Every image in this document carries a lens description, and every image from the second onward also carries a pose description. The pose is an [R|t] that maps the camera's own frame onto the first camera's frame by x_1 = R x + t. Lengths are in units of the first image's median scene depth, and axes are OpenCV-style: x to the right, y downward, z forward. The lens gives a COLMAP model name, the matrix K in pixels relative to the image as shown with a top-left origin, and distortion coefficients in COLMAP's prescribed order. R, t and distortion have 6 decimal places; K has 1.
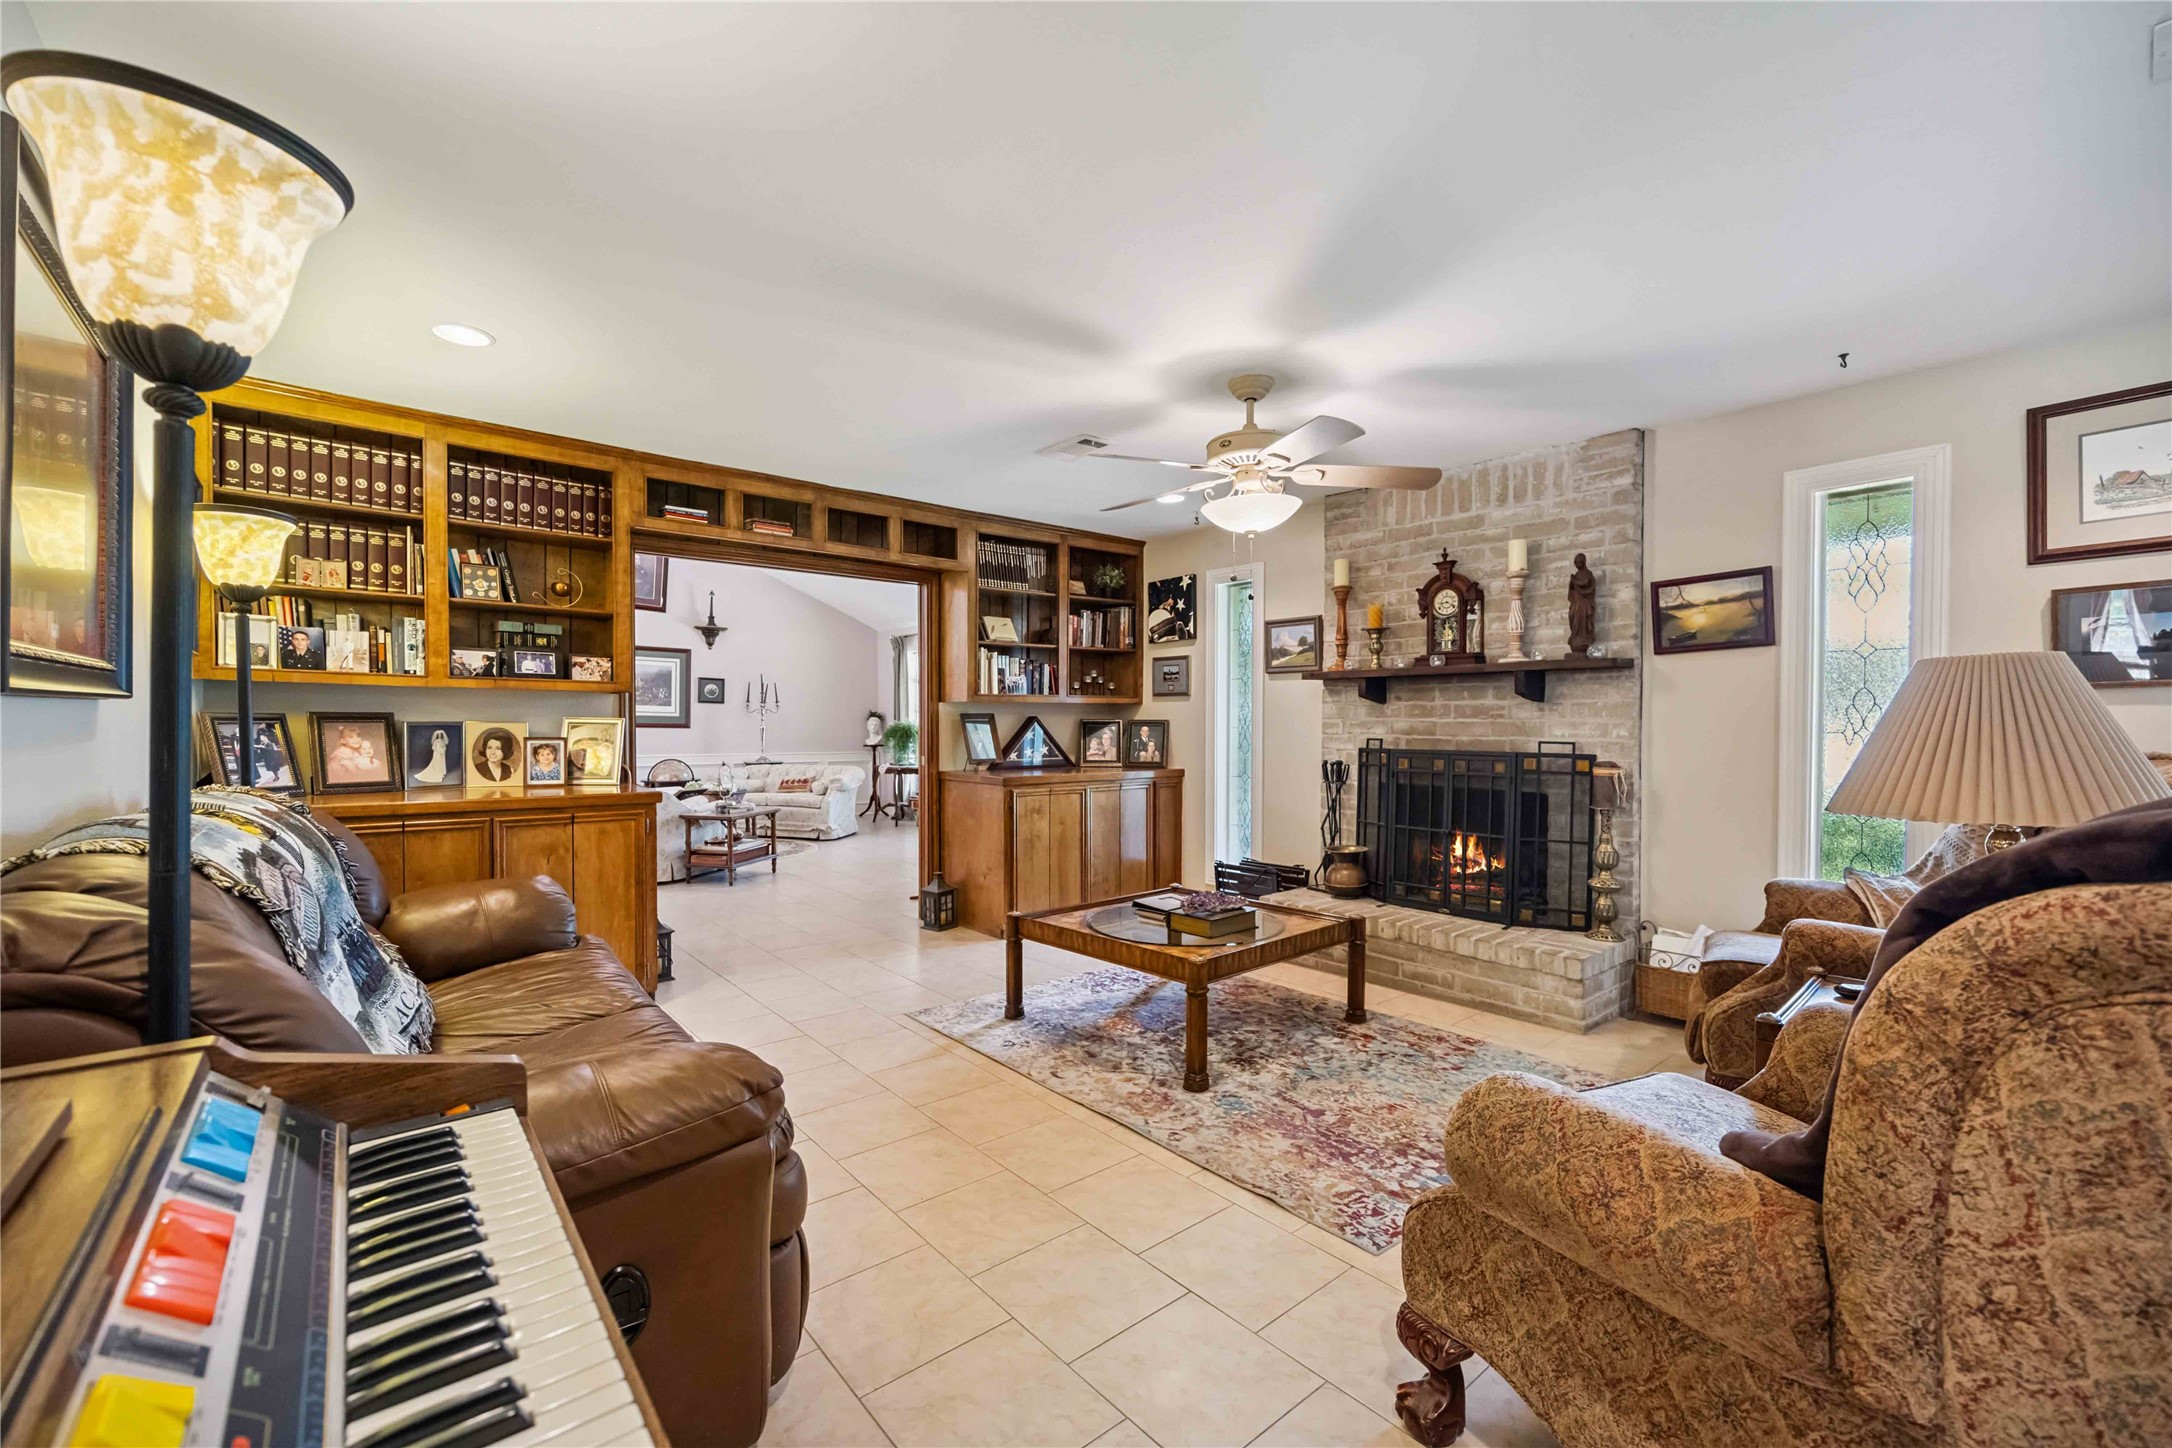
lens RADIAL K [[868.5, 0, 1087.8], [0, 868.5, 727.4], [0, 0, 1]] dist [-0.000194, -0.000677]
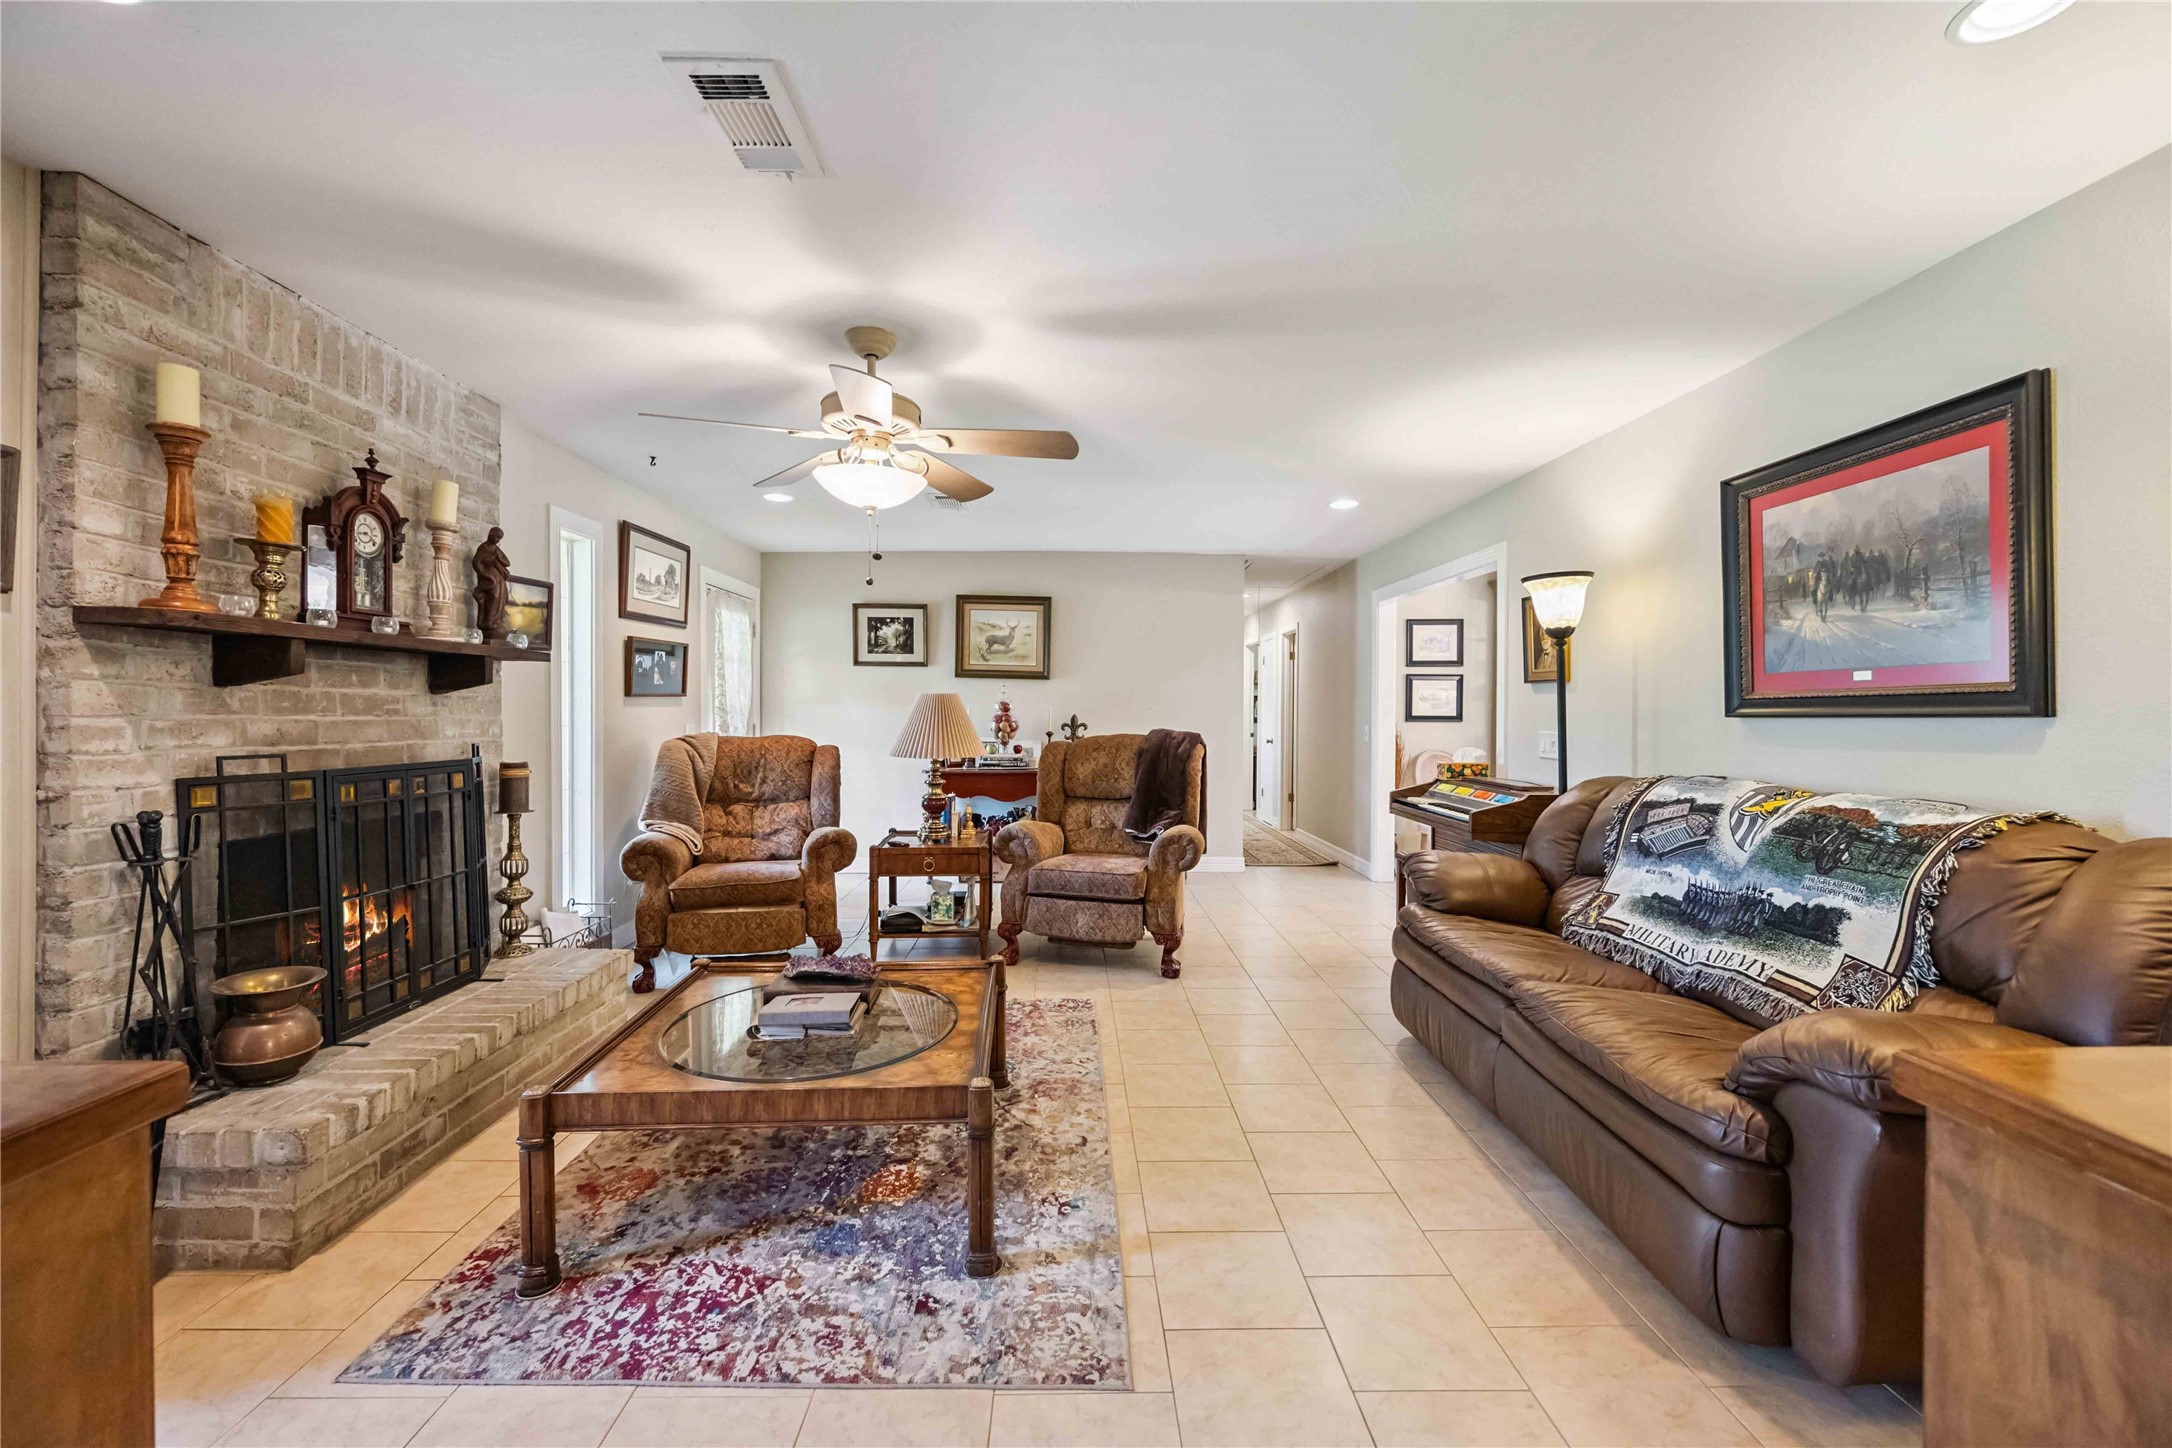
lens RADIAL K [[868.5, 0, 1087.5], [0, 868.5, 713.9], [0, 0, 1]] dist [-0.000194, -0.000677]
pose [[-0.775331, -0.014222, 0.631395, -0.408497], [-0.010324, 0.999898, 0.009844, -0.023794], [-0.631471, 0.001114, -0.775399, 1.173955]]
